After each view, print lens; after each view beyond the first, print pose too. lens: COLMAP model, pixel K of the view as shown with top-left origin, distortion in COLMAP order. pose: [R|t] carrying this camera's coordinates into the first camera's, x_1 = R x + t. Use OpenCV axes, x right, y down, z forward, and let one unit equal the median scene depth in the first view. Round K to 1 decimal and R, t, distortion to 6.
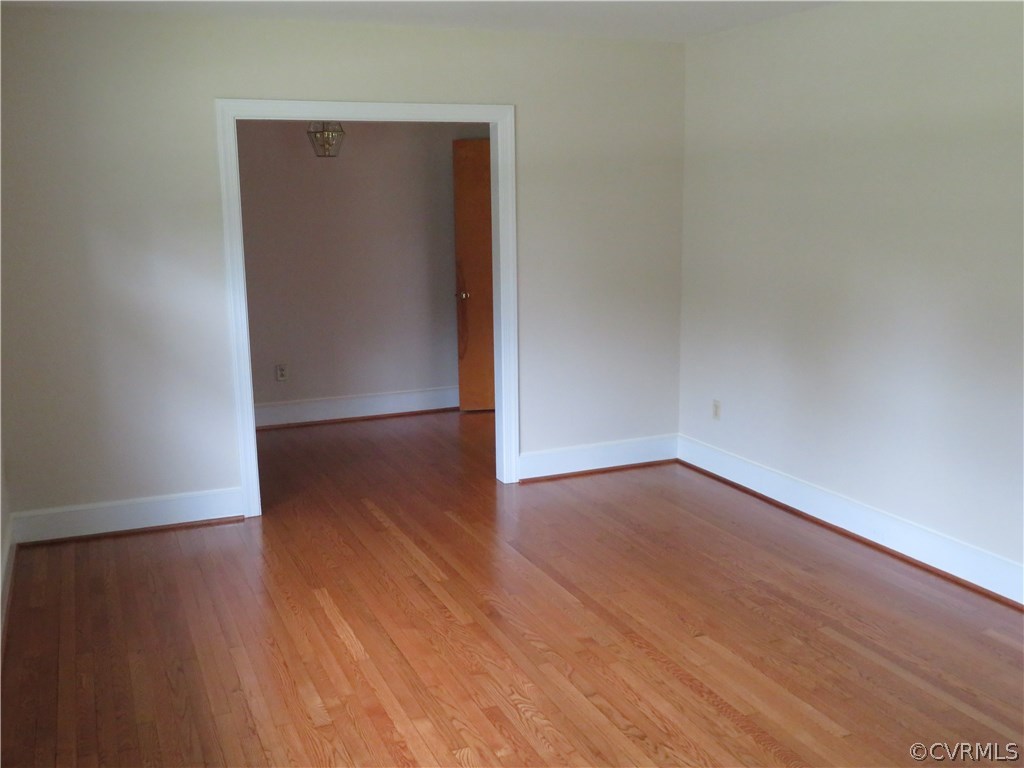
lens RADIAL K [[1011.0, 0, 512.0], [0, 1011.0, 384.0], [0, 0, 1]] dist [-0.008501, 0.004041]
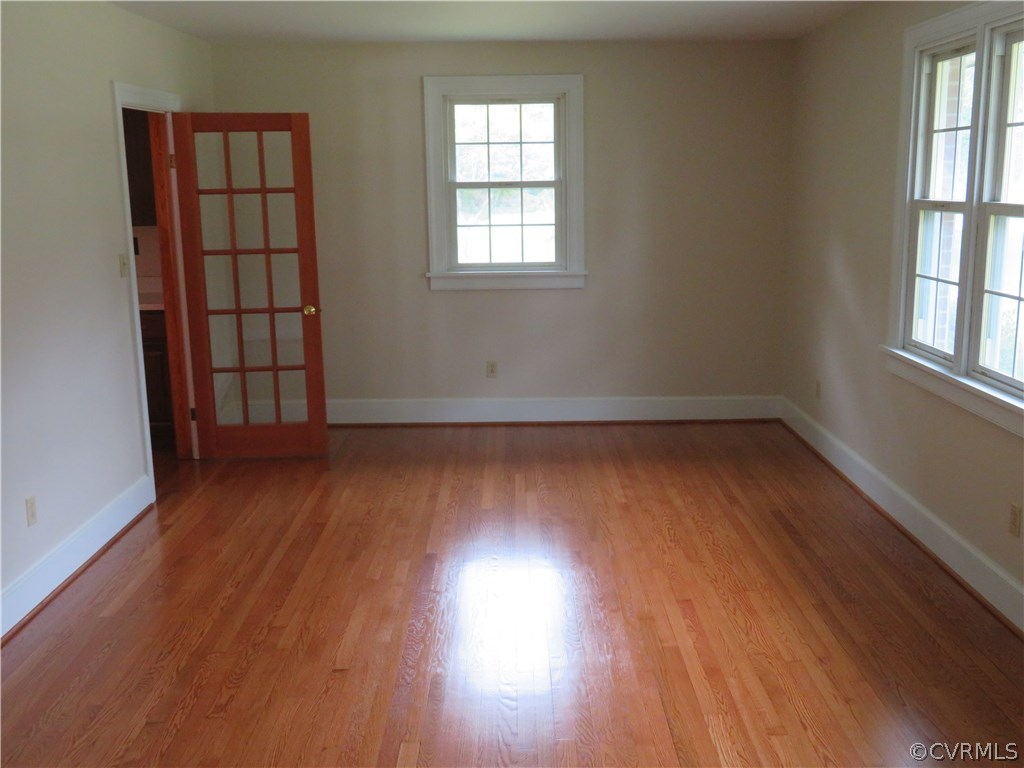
lens RADIAL K [[1011.0, 0, 512.0], [0, 1011.0, 384.0], [0, 0, 1]] dist [-0.008501, 0.004041]
pose [[-0.919450, -0.049290, 0.390105, -0.346350], [0.101297, 0.928933, 0.356121, -0.345610], [-0.379935, 0.366952, -0.849115, 1.874589]]
